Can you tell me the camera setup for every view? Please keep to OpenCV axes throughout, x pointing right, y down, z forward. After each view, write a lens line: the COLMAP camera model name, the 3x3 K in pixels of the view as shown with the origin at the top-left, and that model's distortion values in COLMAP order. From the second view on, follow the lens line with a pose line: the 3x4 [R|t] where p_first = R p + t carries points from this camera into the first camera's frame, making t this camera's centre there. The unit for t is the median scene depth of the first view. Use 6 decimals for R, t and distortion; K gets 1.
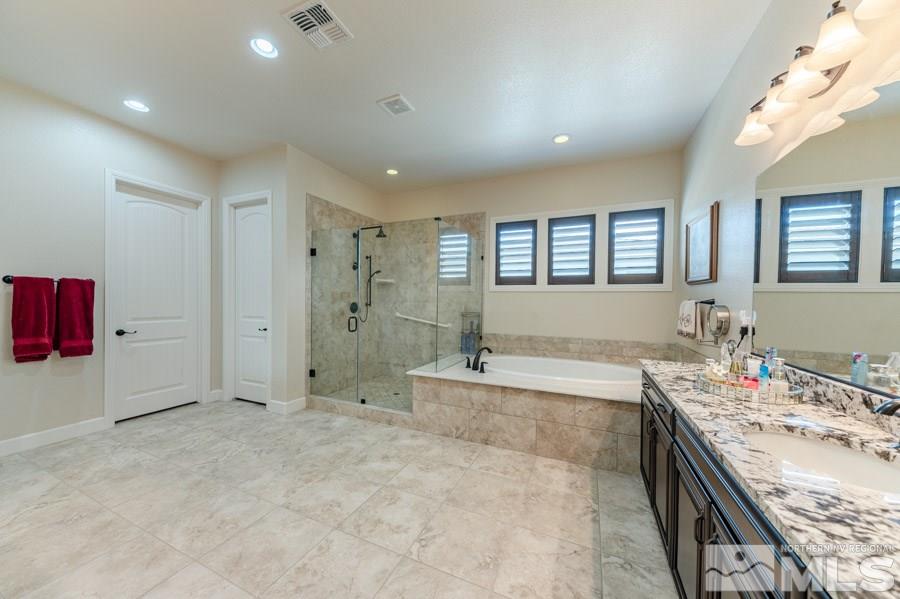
lens RADIAL K [[315.1, 0, 449.9], [0, 315.1, 302.5], [0, 0, 1]] dist [0.005858, -0.000130]
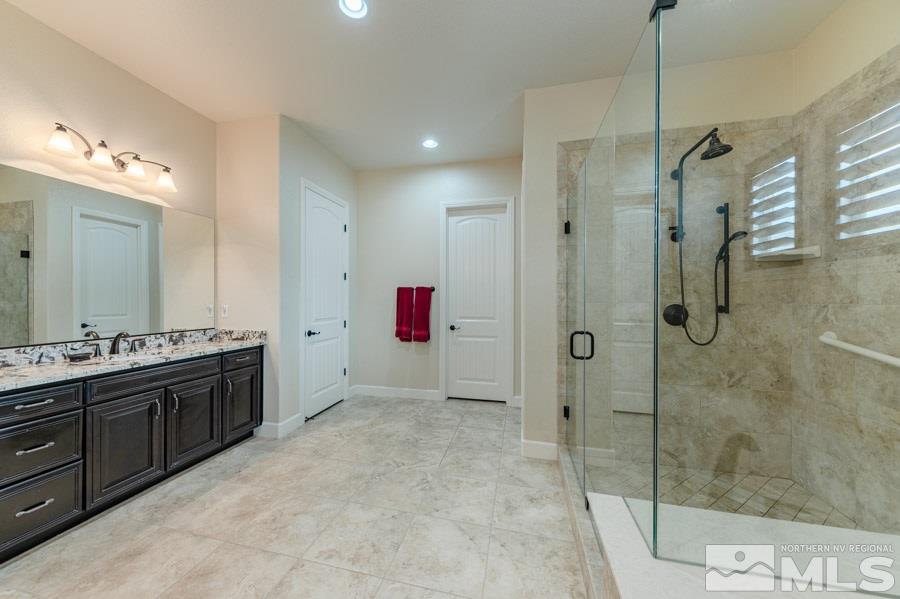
lens RADIAL K [[315.1, 0, 449.9], [0, 315.1, 302.5], [0, 0, 1]] dist [0.005858, -0.000130]
pose [[0.177245, -0.004024, -0.984159, 0.187652], [-0.003312, 0.999984, -0.004685, -0.000457], [0.984161, 0.004090, 0.177229, 0.728409]]
